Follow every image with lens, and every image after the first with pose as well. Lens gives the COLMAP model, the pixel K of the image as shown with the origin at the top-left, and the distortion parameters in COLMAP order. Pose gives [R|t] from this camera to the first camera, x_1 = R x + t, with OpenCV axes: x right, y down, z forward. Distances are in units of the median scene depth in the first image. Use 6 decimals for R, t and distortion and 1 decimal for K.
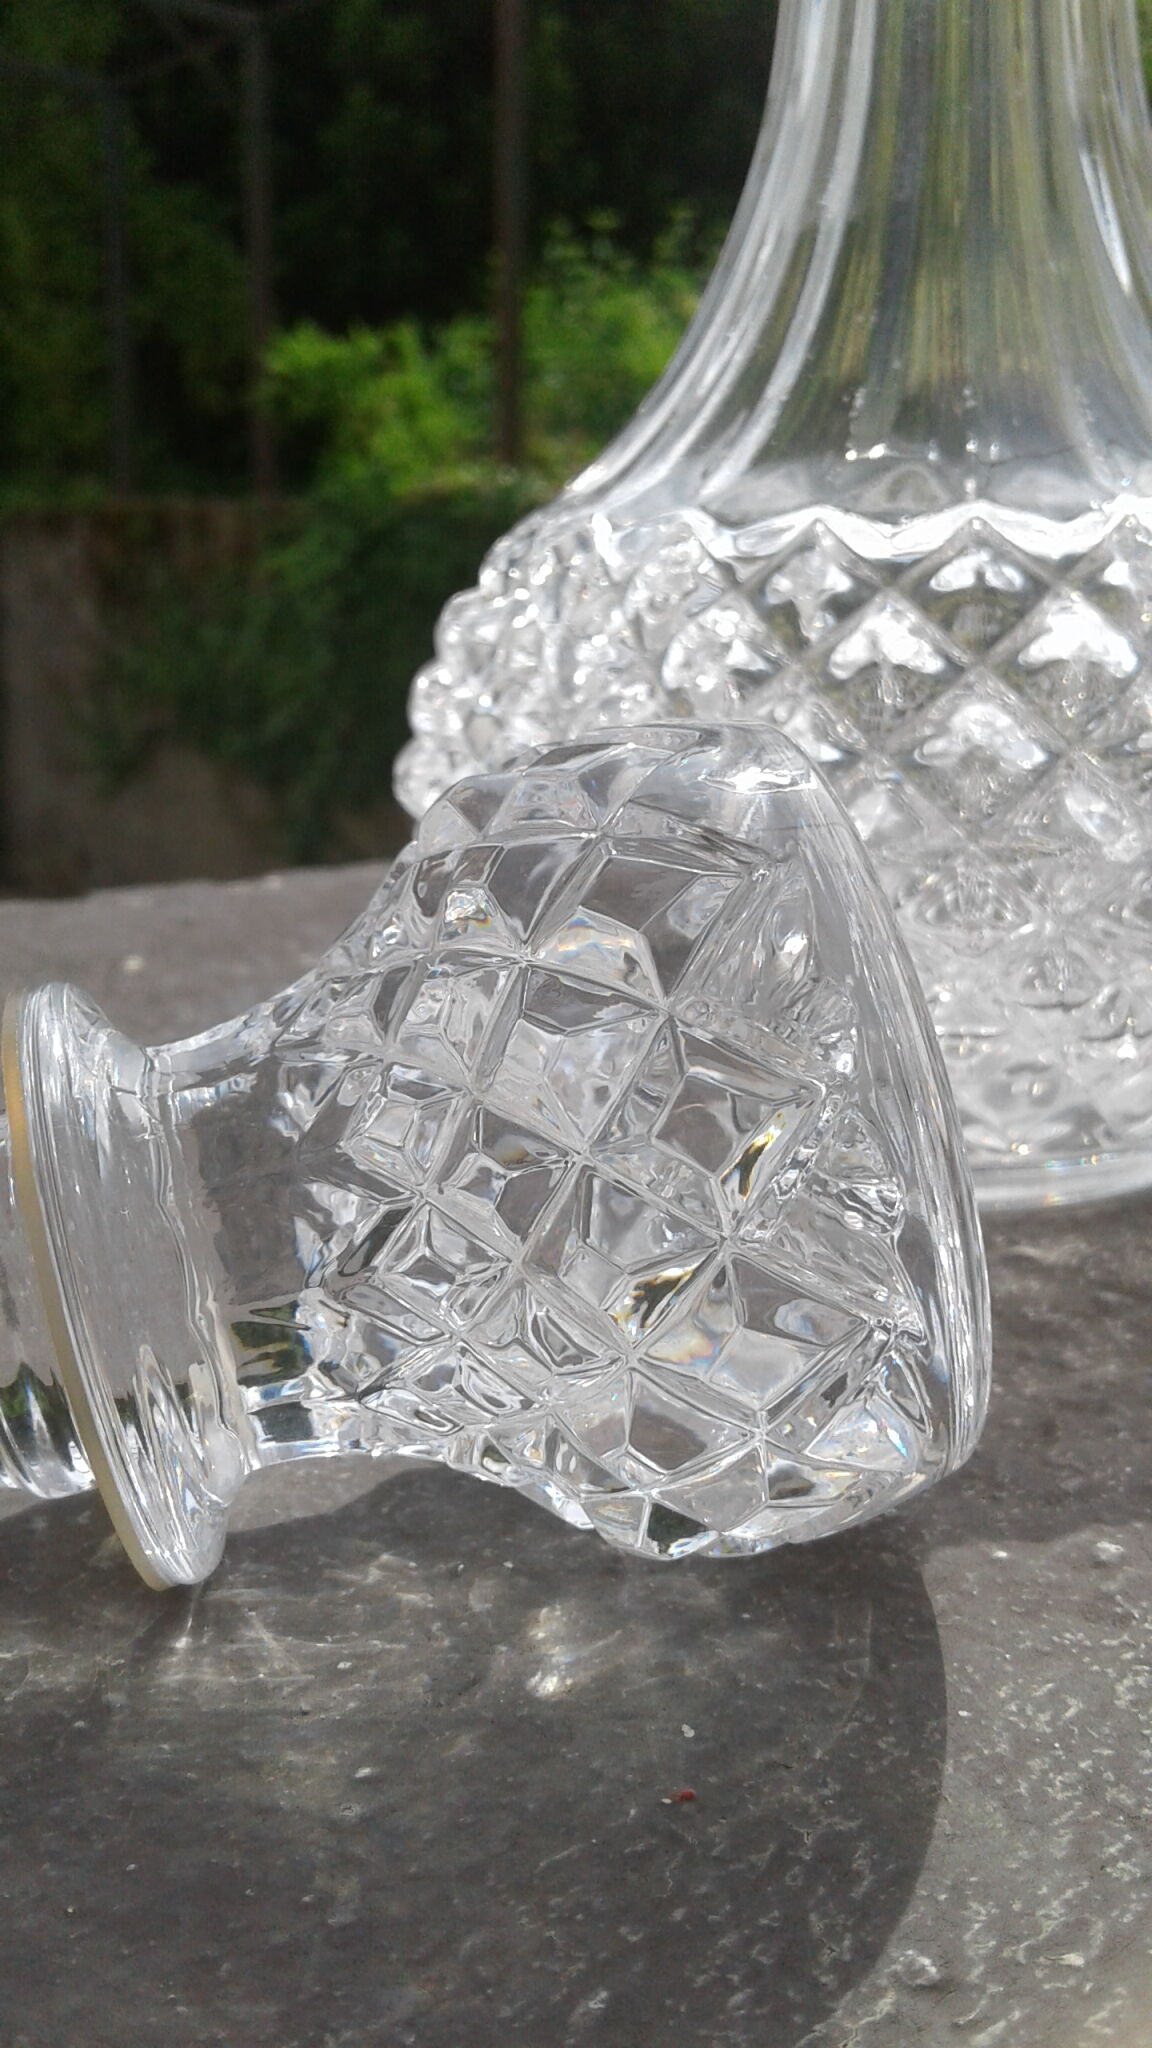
lens RADIAL K [[1960.6, 0, 569.7], [0, 1960.6, 1025.2], [0, 0, 1]] dist [-0.000633, -0.107967]
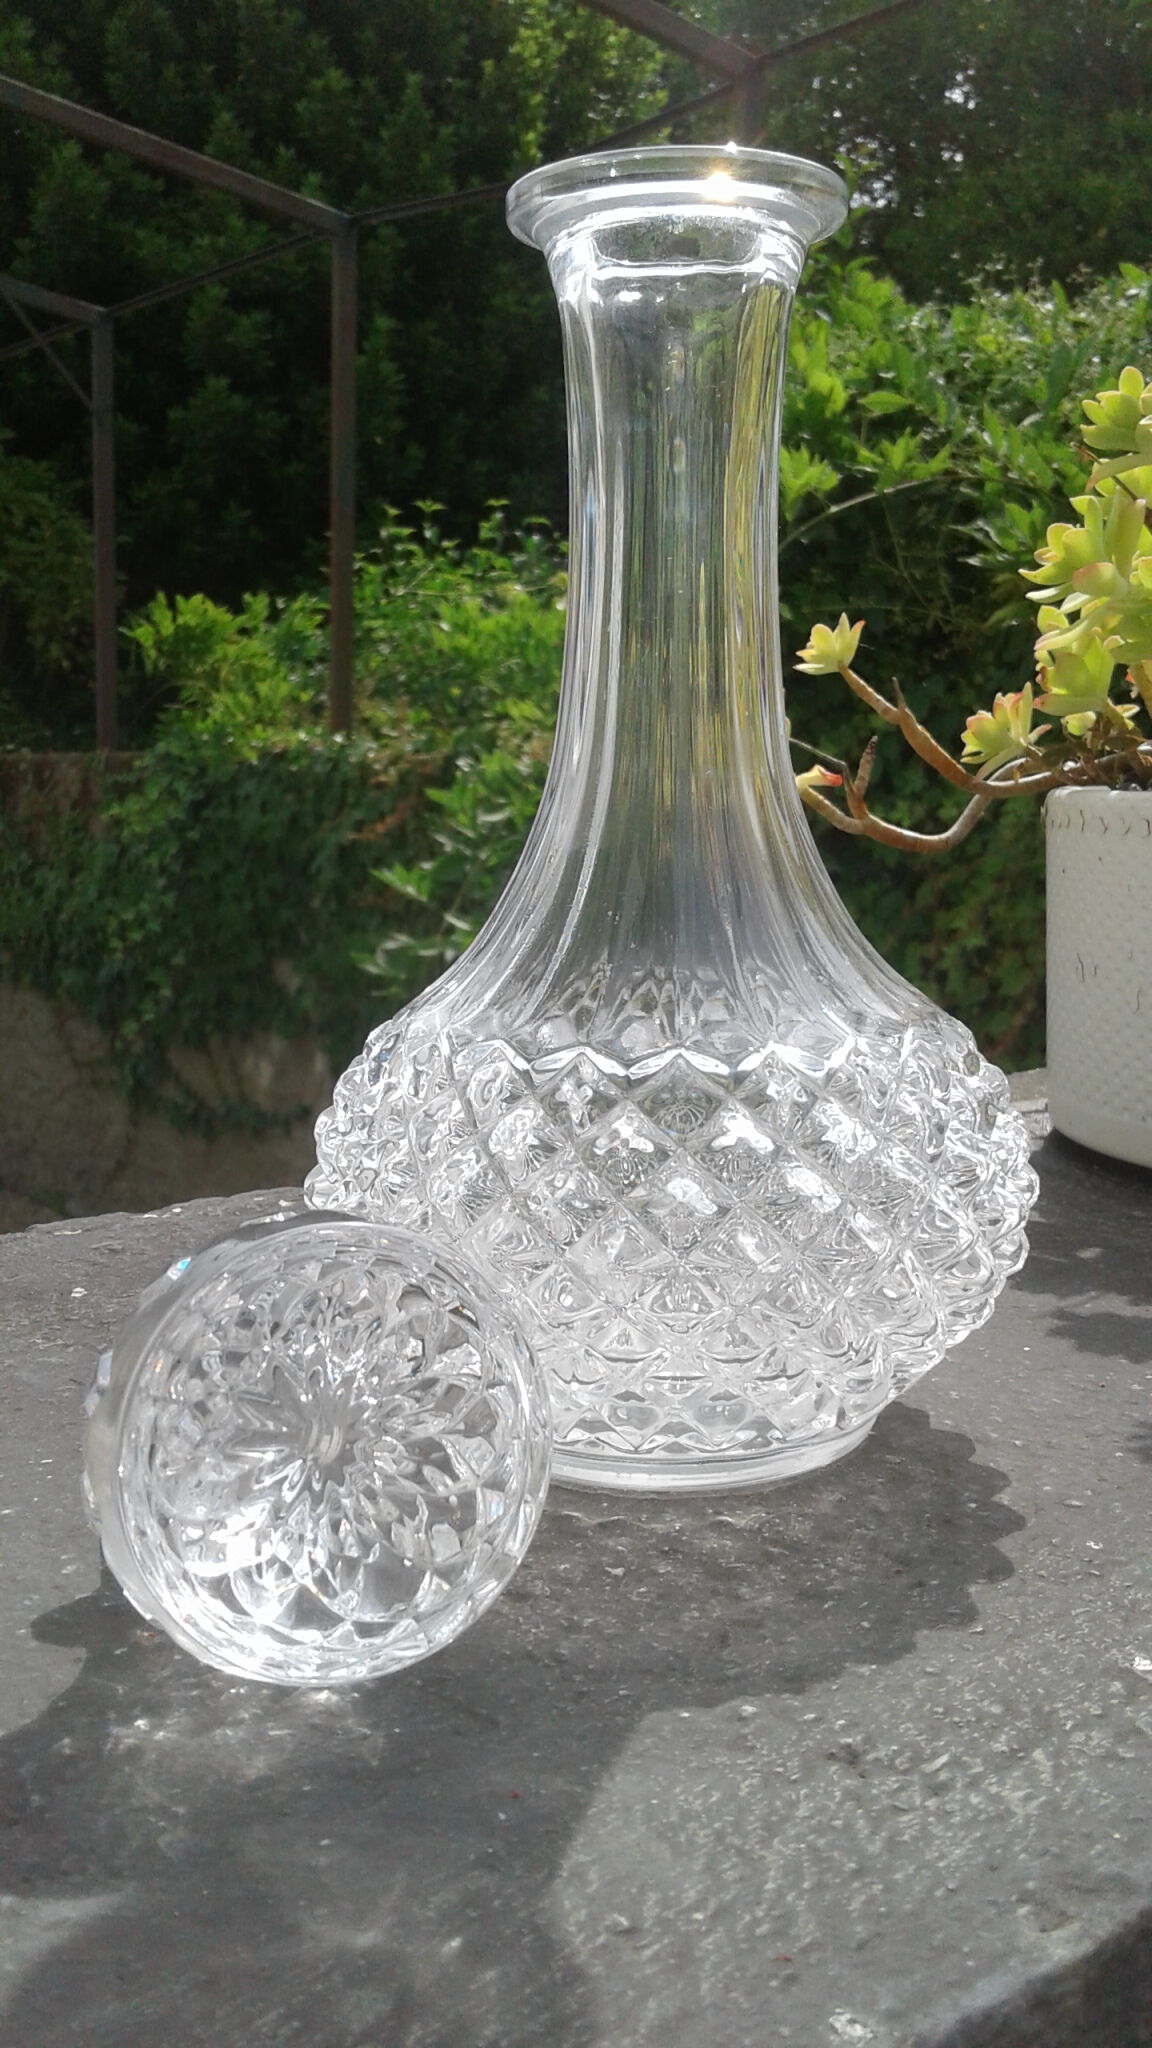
lens RADIAL K [[1892.4, 0, 556.7], [0, 1892.4, 1026.1], [0, 0, 1]] dist [0.001249, -0.030002]
pose [[0.996448, 0.000256, 0.084213, -0.022728], [0.009681, 0.993017, -0.117569, -0.098047], [-0.083655, 0.117967, 0.989488, -0.511141]]
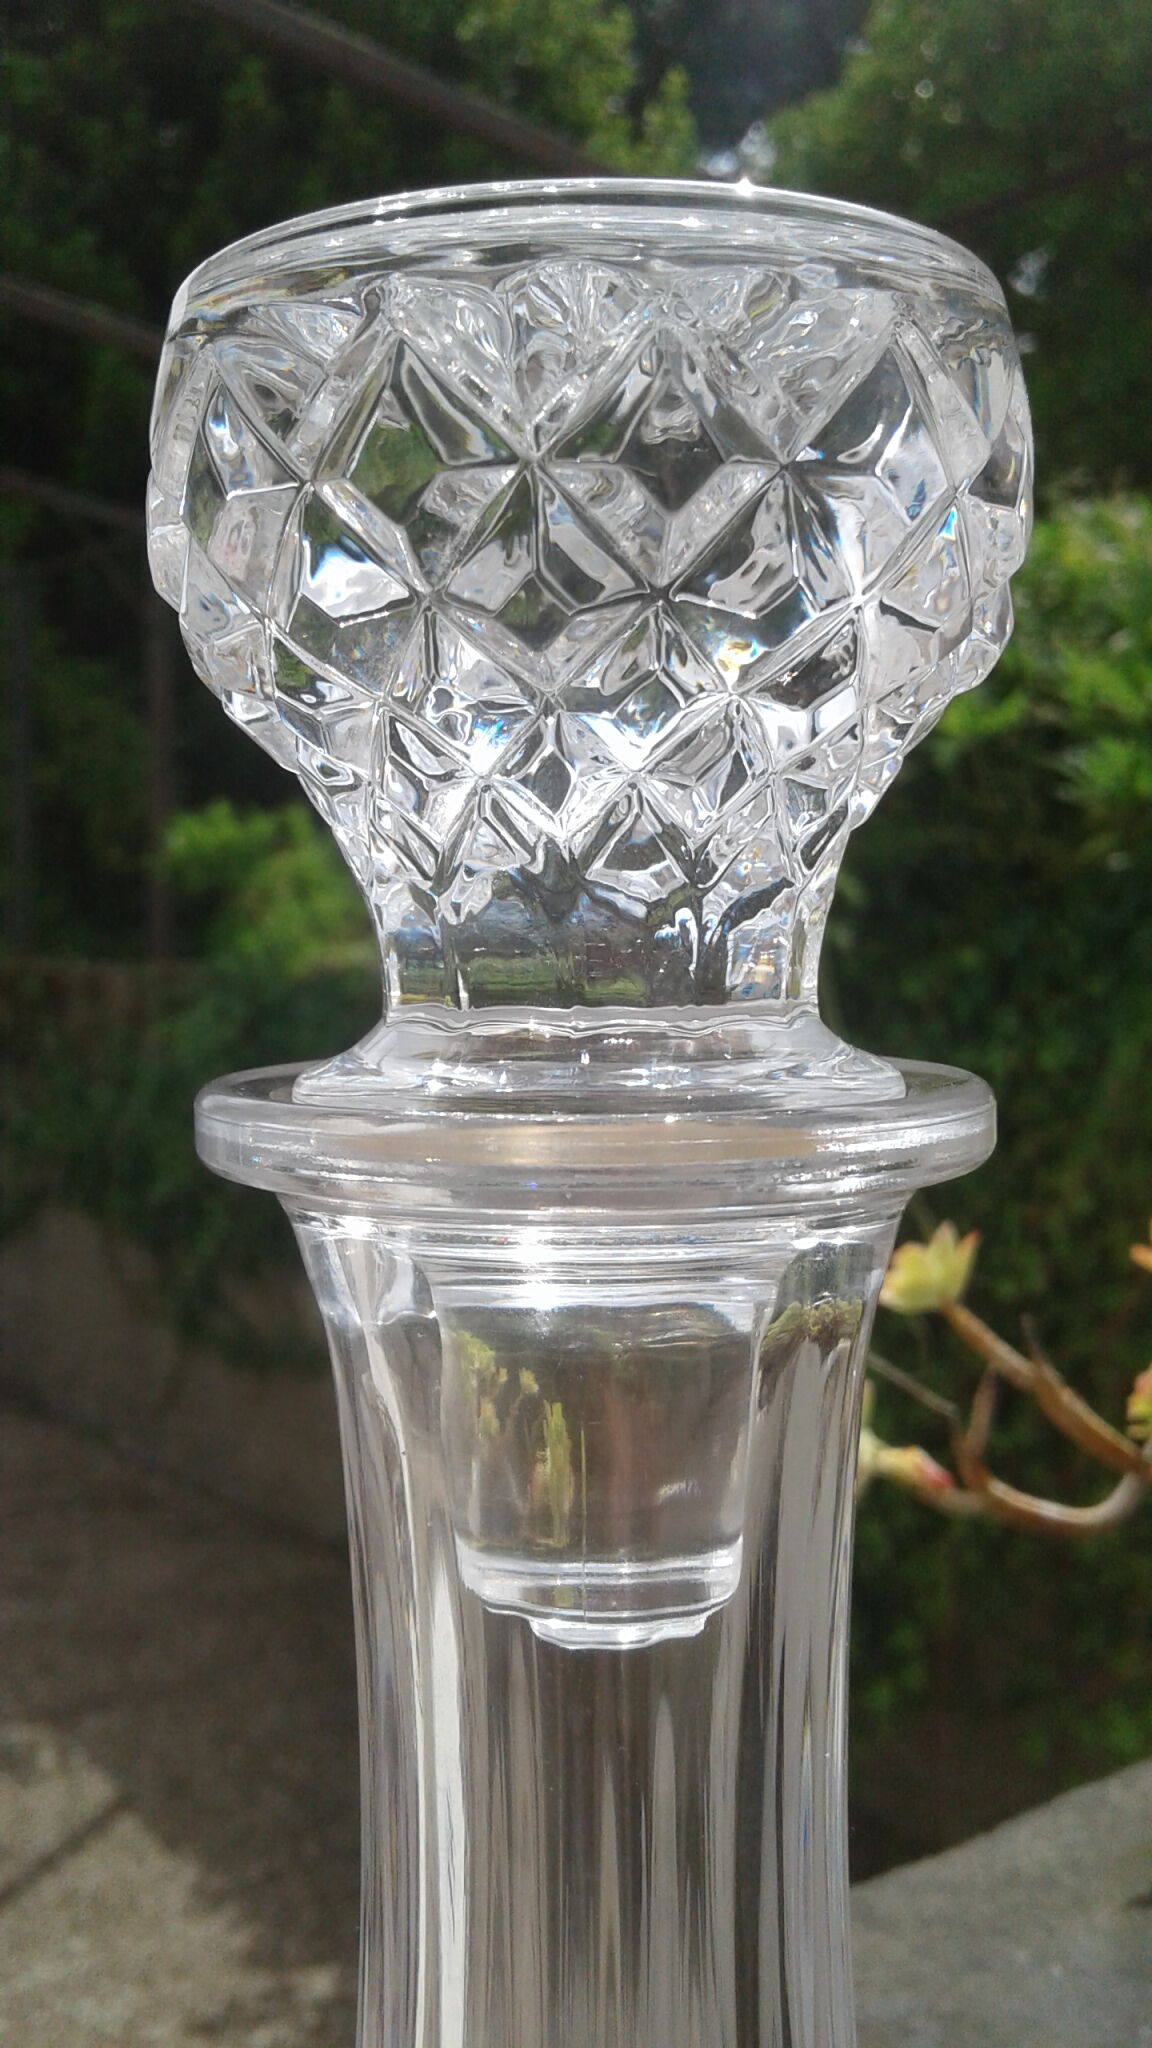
lens RADIAL K [[1966.3, 0, 576.0], [0, 1966.3, 1024.0], [0, 0, 1]] dist [0.074183, -0.005294]
pose [[0.998402, -0.001248, 0.056491, 0.164846], [0.013824, 0.974769, -0.222789, -0.824865], [-0.054787, 0.223214, 0.973229, 0.243245]]
